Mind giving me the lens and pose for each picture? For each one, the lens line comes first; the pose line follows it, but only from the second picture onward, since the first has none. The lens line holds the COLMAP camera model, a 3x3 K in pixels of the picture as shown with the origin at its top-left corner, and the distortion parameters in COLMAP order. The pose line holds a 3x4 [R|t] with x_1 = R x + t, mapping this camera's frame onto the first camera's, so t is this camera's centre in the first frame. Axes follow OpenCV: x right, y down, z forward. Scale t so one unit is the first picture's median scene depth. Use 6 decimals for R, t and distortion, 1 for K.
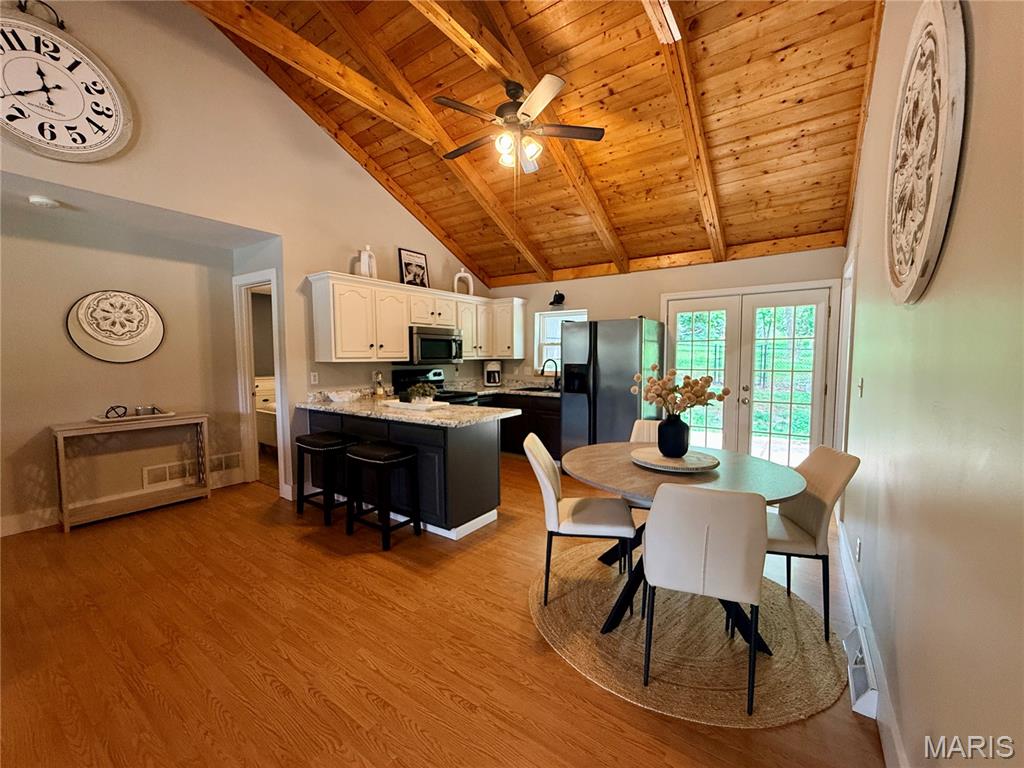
lens RADIAL K [[409.3, 0, 509.6], [0, 409.3, 384.7], [0, 0, 1]] dist [-0.000338, -0.000018]
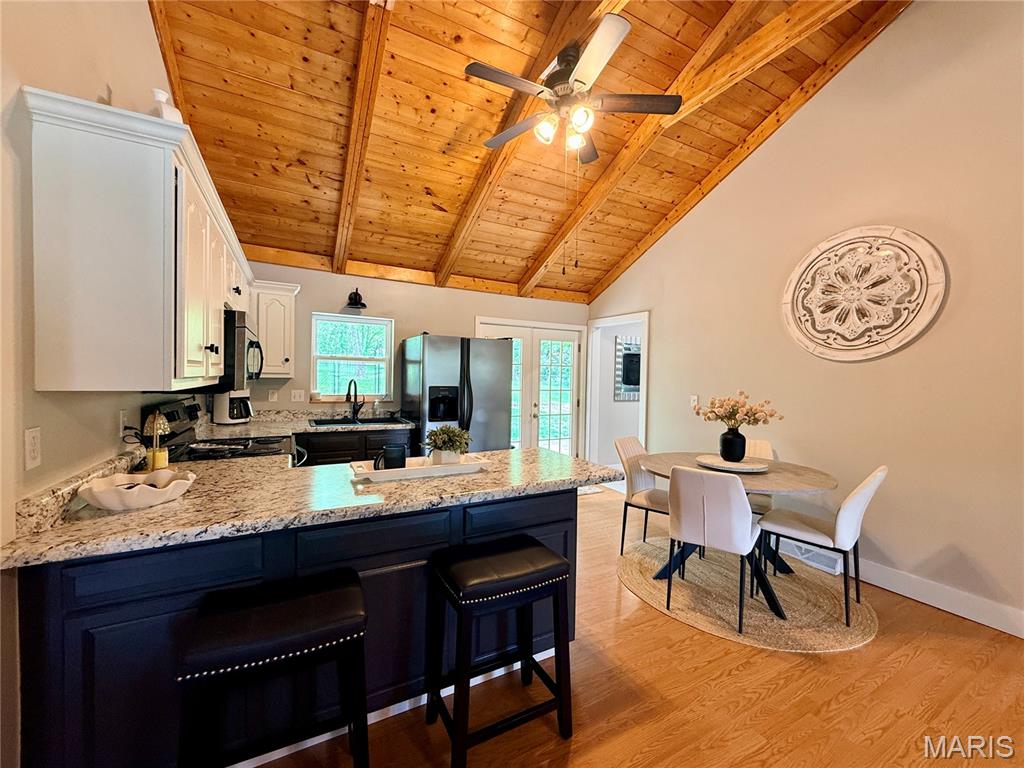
lens RADIAL K [[404.2, 0, 510.9], [0, 404.2, 386.3], [0, 0, 1]] dist [-0.011972, -0.000099]
pose [[0.444395, -0.011329, 0.895759, -0.490474], [0.040862, 0.999136, -0.007636, -0.037374], [-0.894898, 0.039996, 0.444474, 0.492395]]
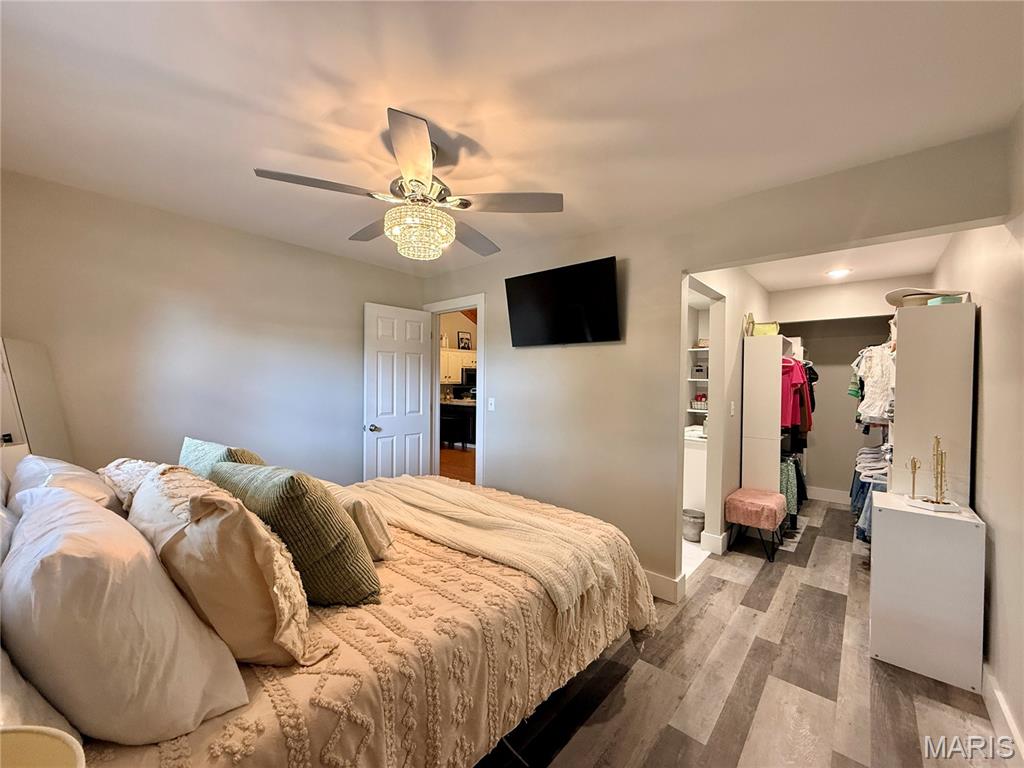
lens RADIAL K [[409.3, 0, 509.6], [0, 409.3, 384.7], [0, 0, 1]] dist [-0.000338, -0.000018]
pose [[0.993708, 0.014187, -0.111101, 0.252289], [-0.020090, 0.998435, -0.052200, 0.056862], [0.110187, 0.054104, 0.992437, -1.131766]]
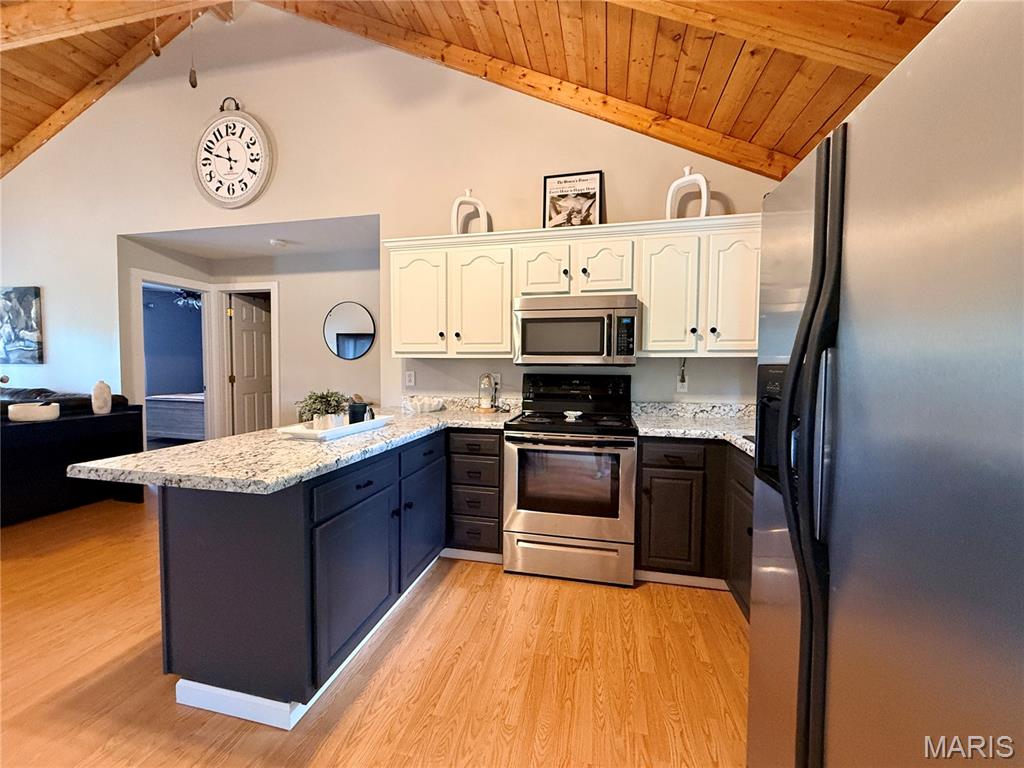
lens RADIAL K [[409.3, 0, 509.6], [0, 409.3, 384.7], [0, 0, 1]] dist [-0.000338, -0.000018]
pose [[0.384013, 0.052481, -0.921835, 0.300913], [-0.072987, 0.996985, 0.026355, -0.033180], [0.920438, 0.057162, 0.386686, 0.740746]]
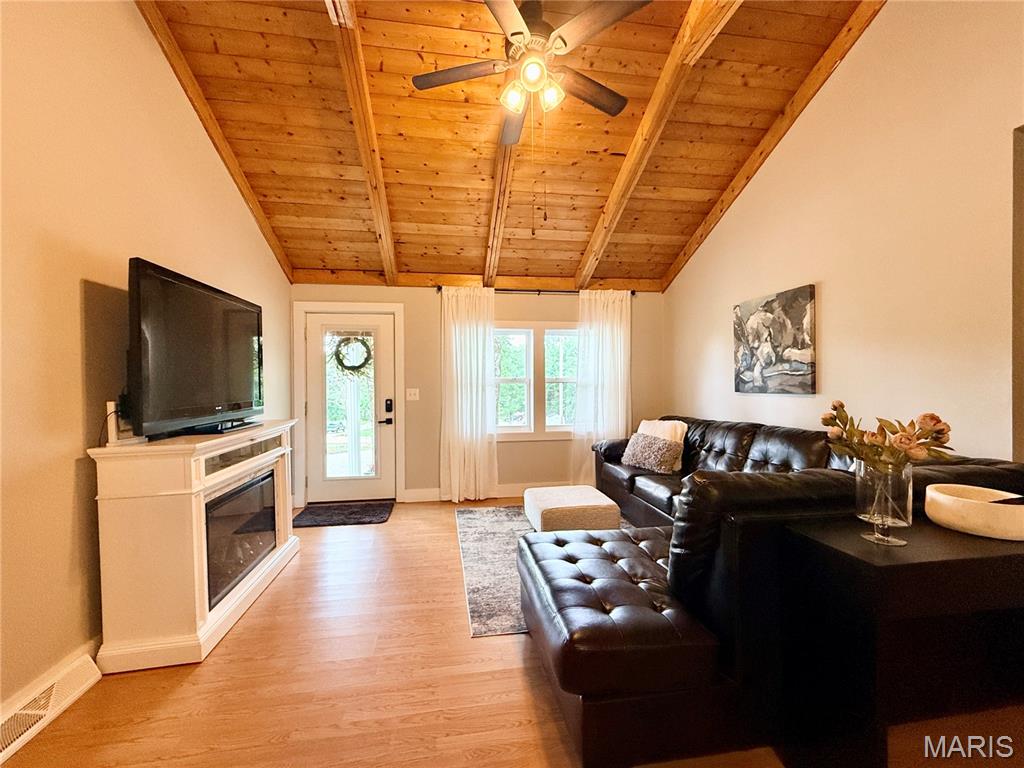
lens RADIAL K [[409.3, 0, 509.6], [0, 409.3, 384.7], [0, 0, 1]] dist [-0.000338, -0.000018]
pose [[-0.720091, 0.007149, -0.693843, -0.145904], [-0.036421, 0.998179, 0.048084, -0.007454], [0.692923, 0.059895, -0.718520, 0.274467]]
